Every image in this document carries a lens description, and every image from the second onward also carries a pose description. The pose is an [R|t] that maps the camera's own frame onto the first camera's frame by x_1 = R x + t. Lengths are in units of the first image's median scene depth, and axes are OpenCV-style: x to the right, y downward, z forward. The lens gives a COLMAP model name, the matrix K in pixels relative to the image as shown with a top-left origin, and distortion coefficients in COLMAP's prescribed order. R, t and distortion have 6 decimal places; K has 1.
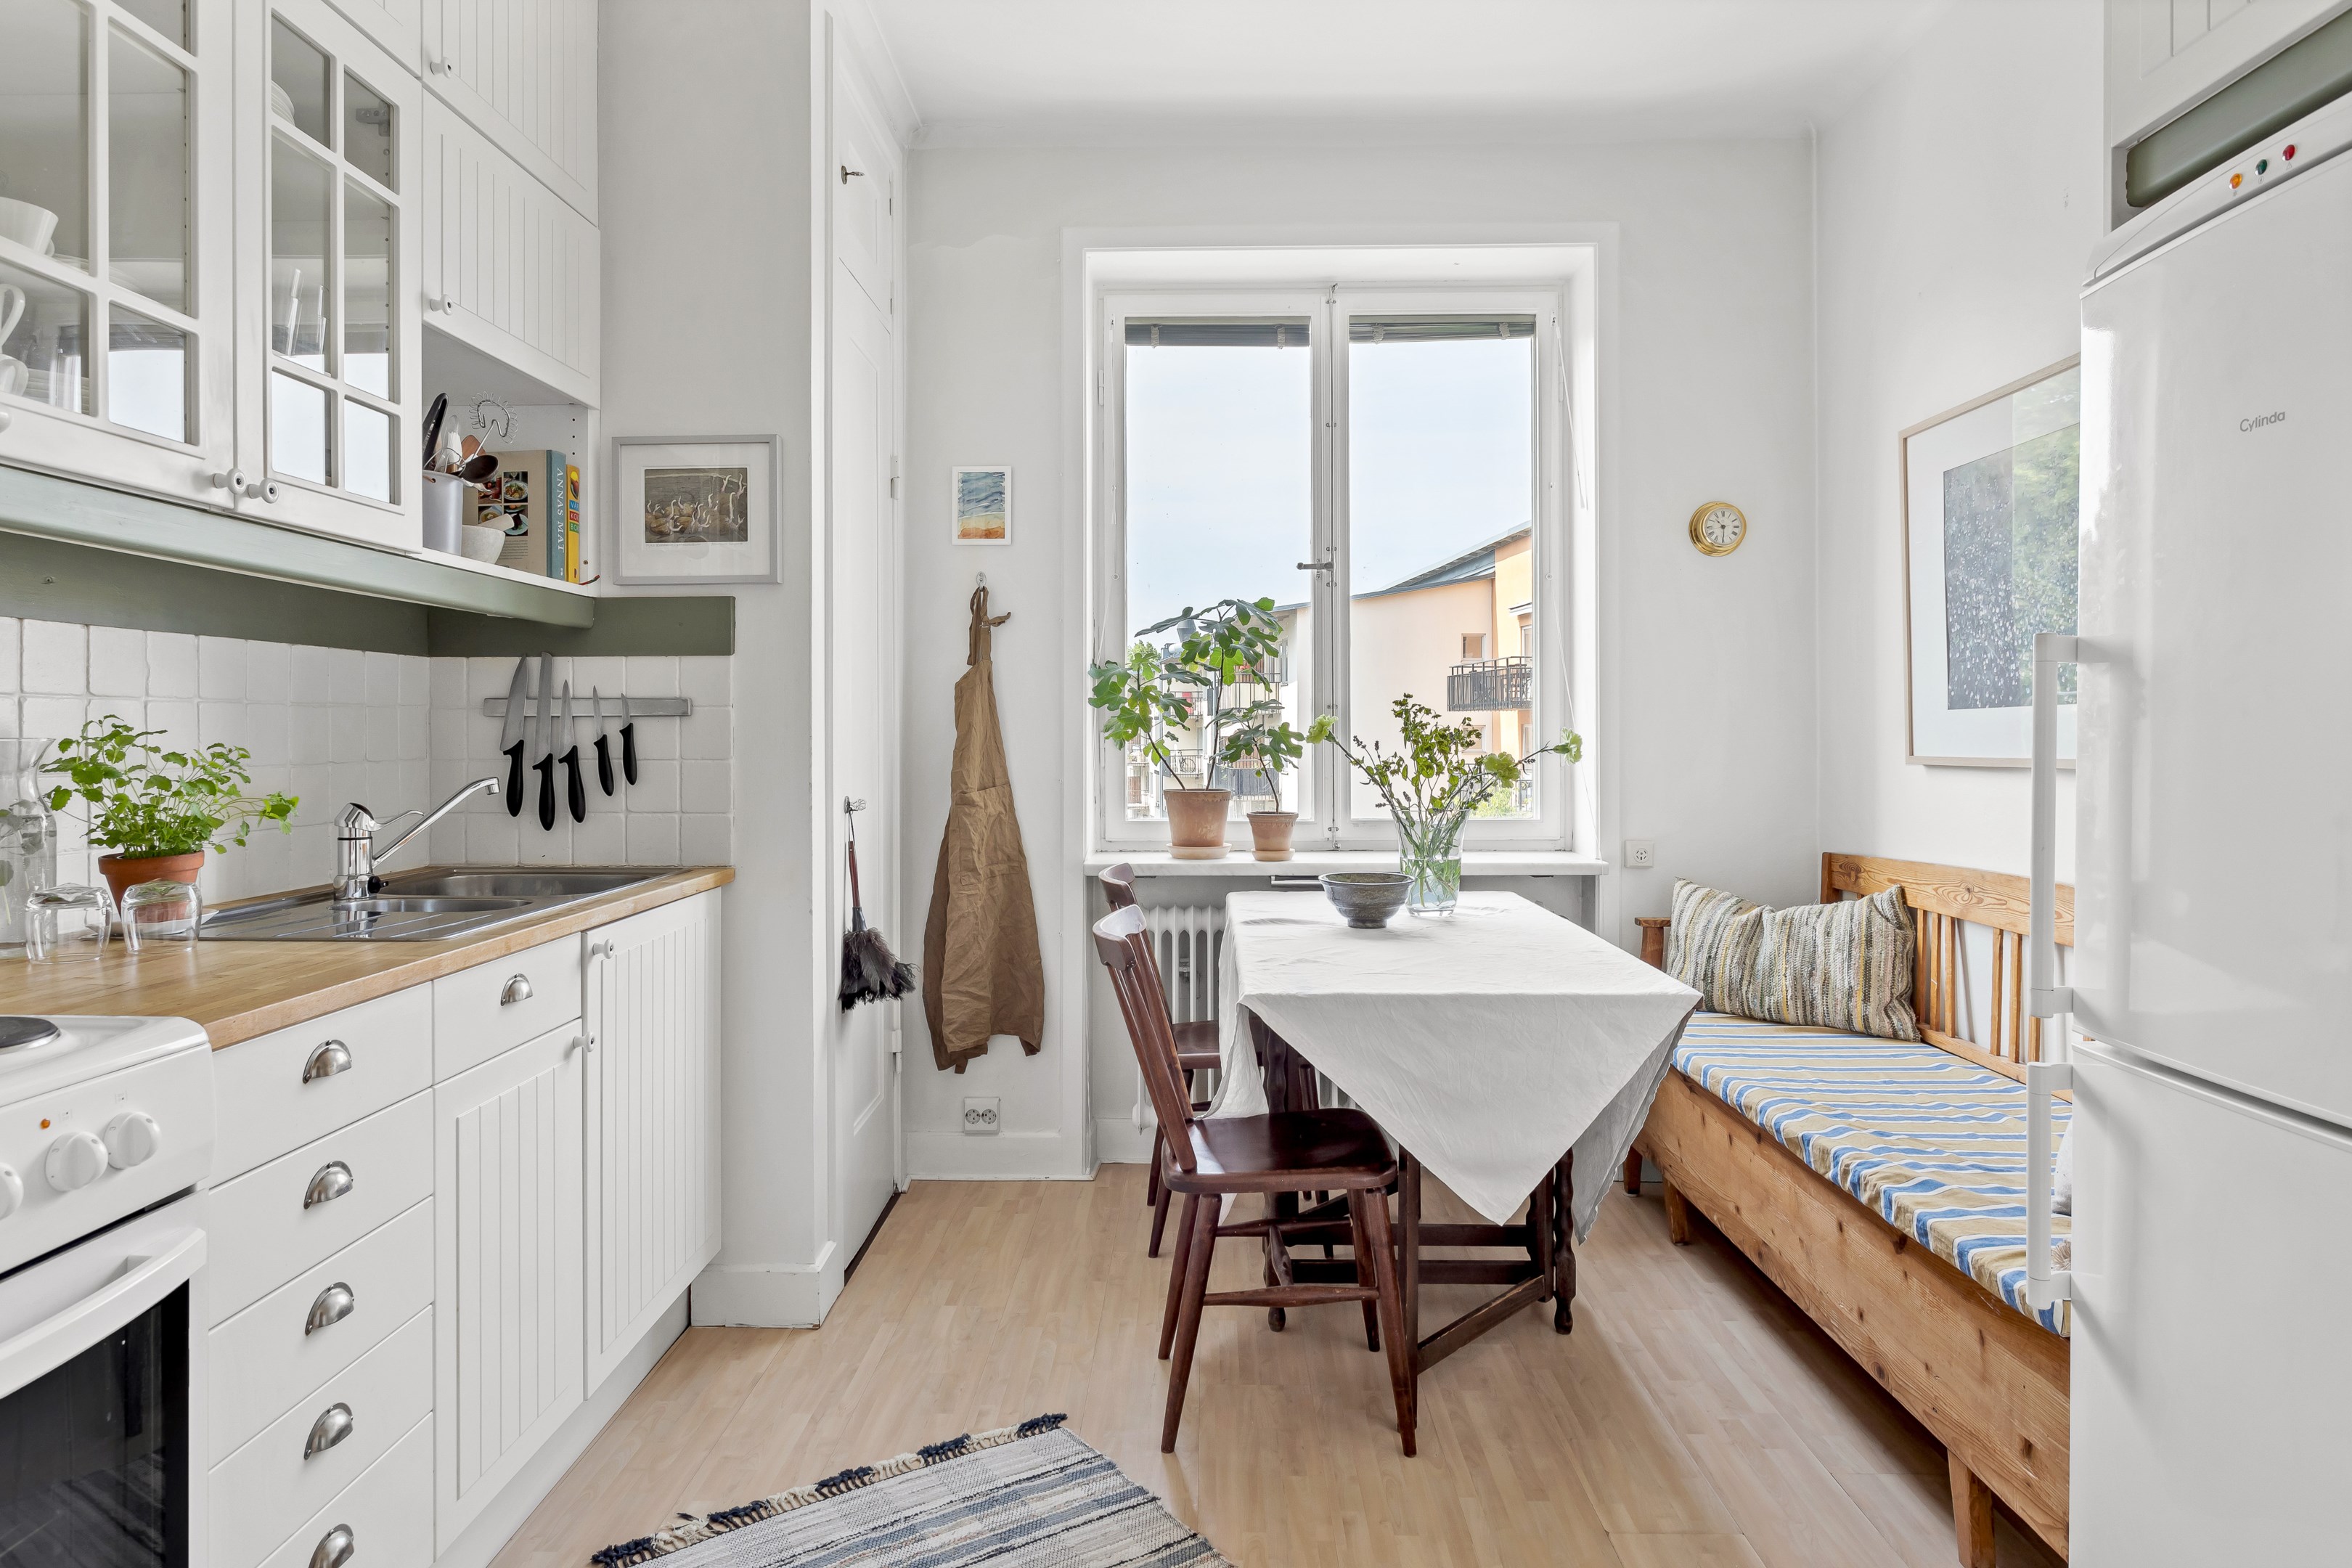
lens RADIAL K [[1390.0, 0, 1178.9], [0, 1390.0, 745.5], [0, 0, 1]] dist [-0.000579, 0.000152]
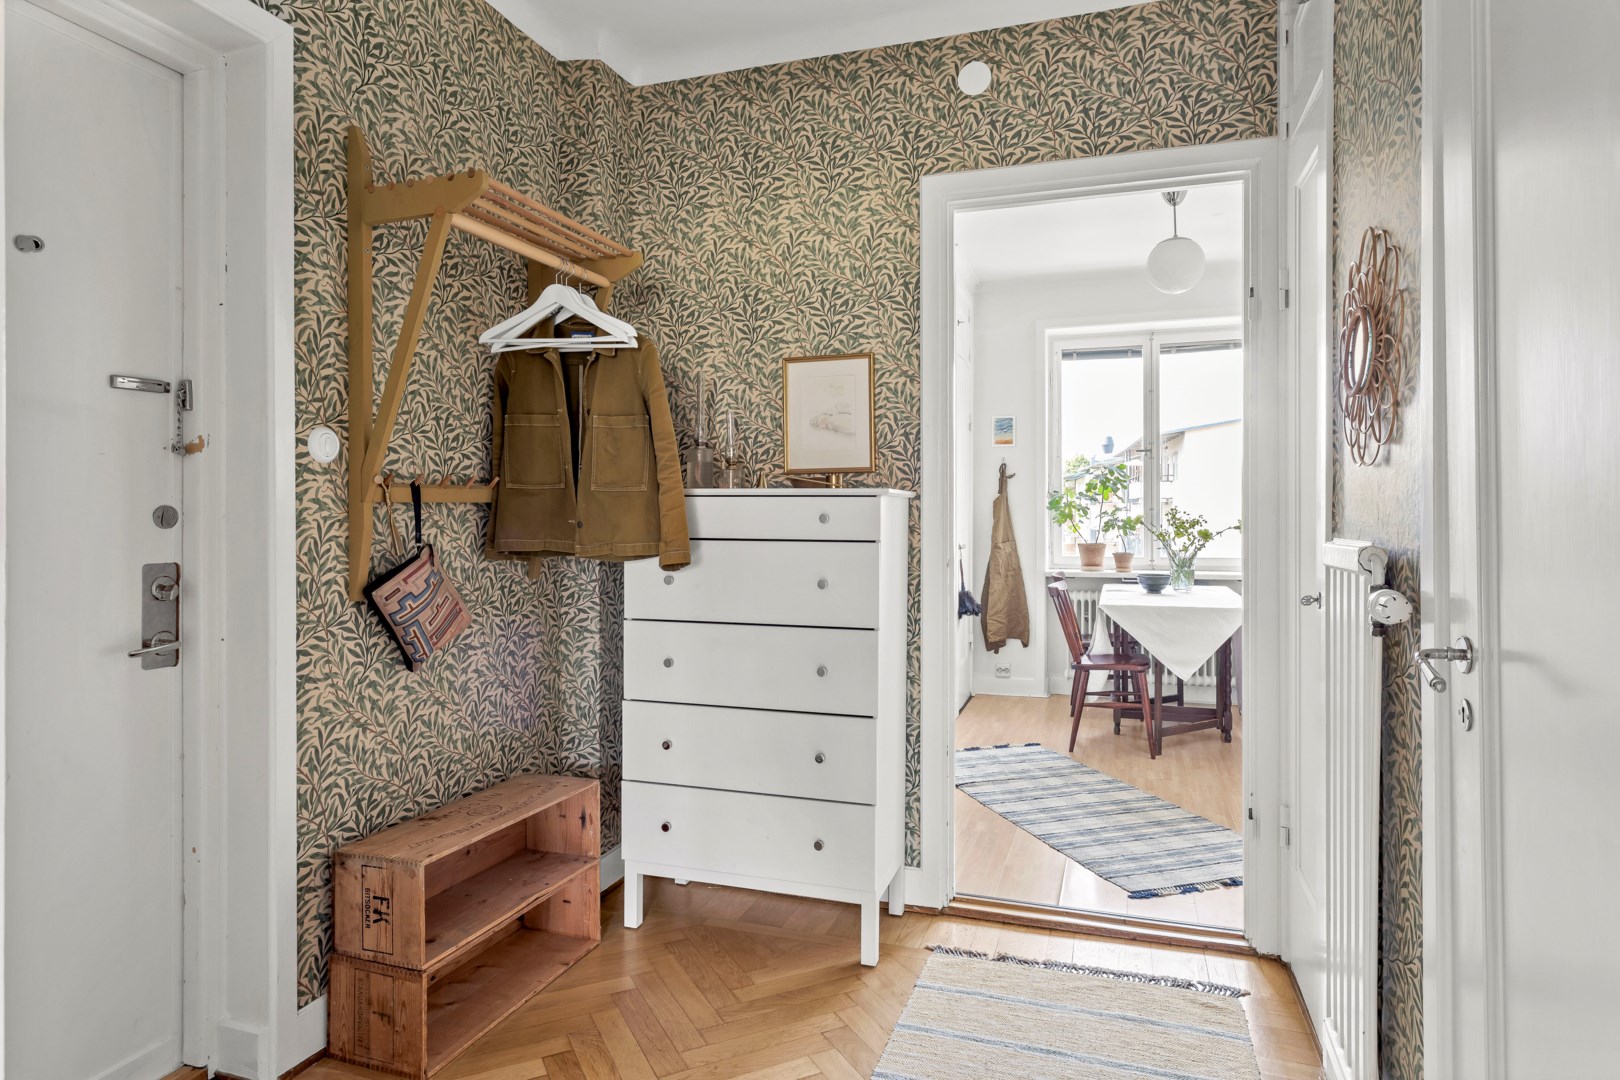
lens RADIAL K [[917.9, 0, 811.6], [0, 917.9, 516.1], [0, 0, 1]] dist [0.002457, 0.000554]
pose [[0.952528, -0.000041, -0.304452, 0.036597], [-0.002039, 0.999977, -0.006515, -0.005224], [0.304445, 0.006826, 0.952506, -0.731527]]
